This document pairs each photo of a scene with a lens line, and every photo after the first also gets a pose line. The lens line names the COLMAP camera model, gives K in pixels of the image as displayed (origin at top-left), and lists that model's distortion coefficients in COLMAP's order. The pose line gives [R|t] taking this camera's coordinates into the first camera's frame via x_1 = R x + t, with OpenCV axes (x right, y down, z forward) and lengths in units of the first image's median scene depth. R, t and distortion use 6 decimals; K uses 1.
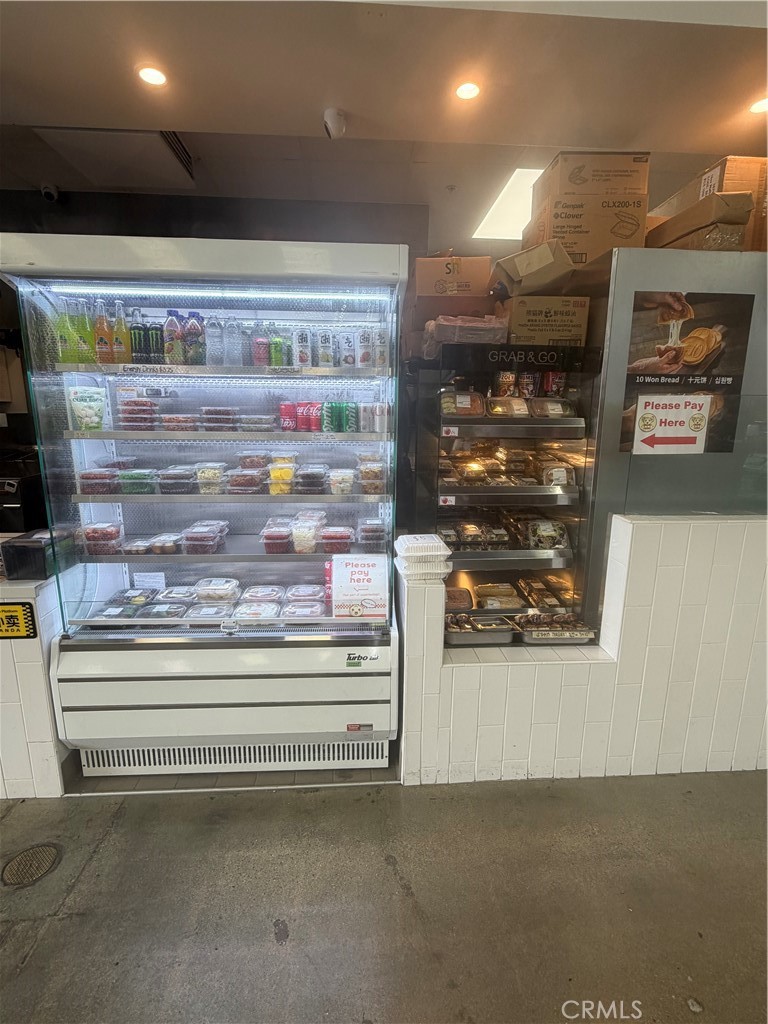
lens RADIAL K [[483.7, 0, 384.0], [0, 483.7, 512.0], [0, 0, 1]] dist [0.001636, 0.000153]
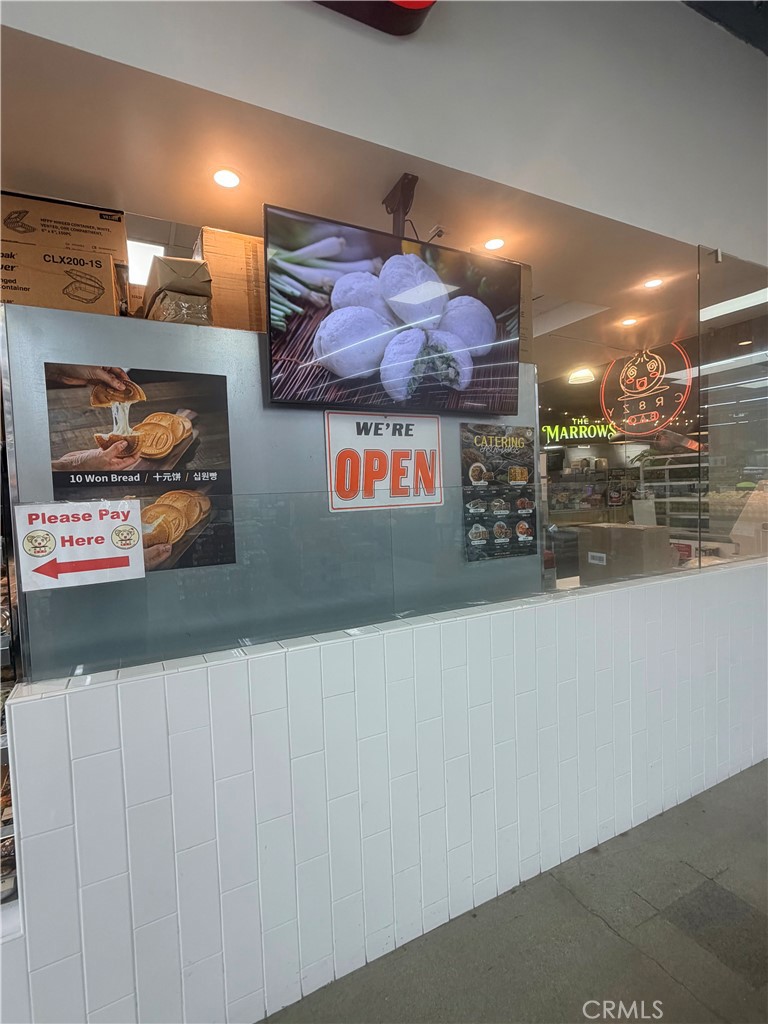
lens RADIAL K [[498.1, 0, 384.0], [0, 498.1, 512.0], [0, 0, 1]] dist [-0.000712, -0.000384]
pose [[0.916024, -0.060516, 0.396533, 0.660016], [0.126421, 0.981729, -0.142217, -0.062436], [-0.380682, 0.180404, 0.906938, 0.161782]]
